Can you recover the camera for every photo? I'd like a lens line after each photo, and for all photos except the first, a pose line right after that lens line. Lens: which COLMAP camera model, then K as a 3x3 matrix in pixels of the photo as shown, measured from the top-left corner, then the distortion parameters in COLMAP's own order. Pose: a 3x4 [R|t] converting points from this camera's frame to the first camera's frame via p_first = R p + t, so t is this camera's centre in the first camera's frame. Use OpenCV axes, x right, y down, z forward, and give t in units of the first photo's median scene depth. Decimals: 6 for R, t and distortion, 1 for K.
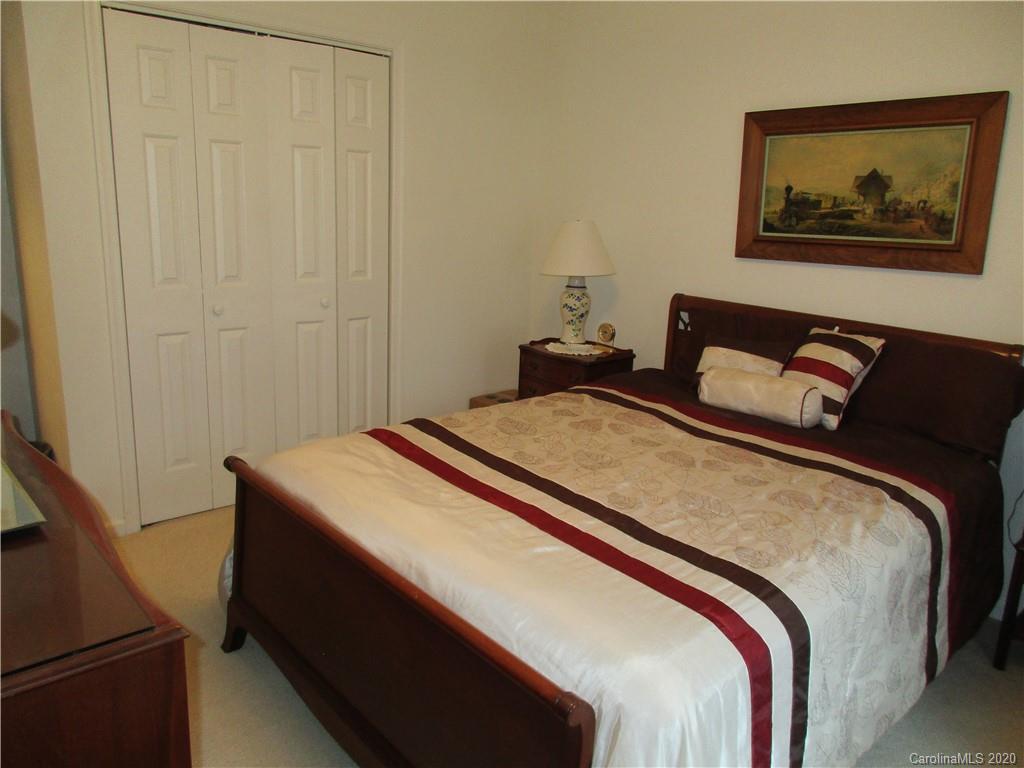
lens RADIAL K [[761.4, 0, 512.7], [0, 761.4, 379.4], [0, 0, 1]] dist [0.000998, 0.002004]
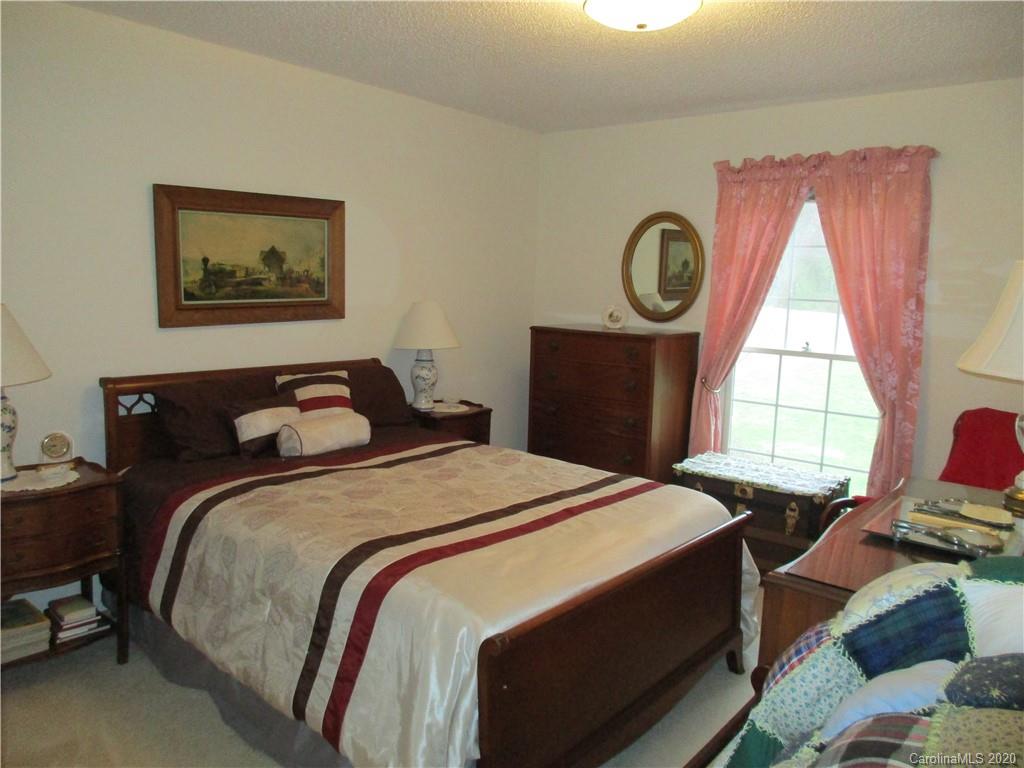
lens RADIAL K [[761.4, 0, 512.7], [0, 761.4, 379.4], [0, 0, 1]] dist [0.000998, 0.002004]
pose [[-0.147178, -0.175131, 0.973482, -0.835684], [0.195172, 0.959708, 0.202161, -0.236558], [-0.969663, 0.219750, -0.107067, 0.781867]]
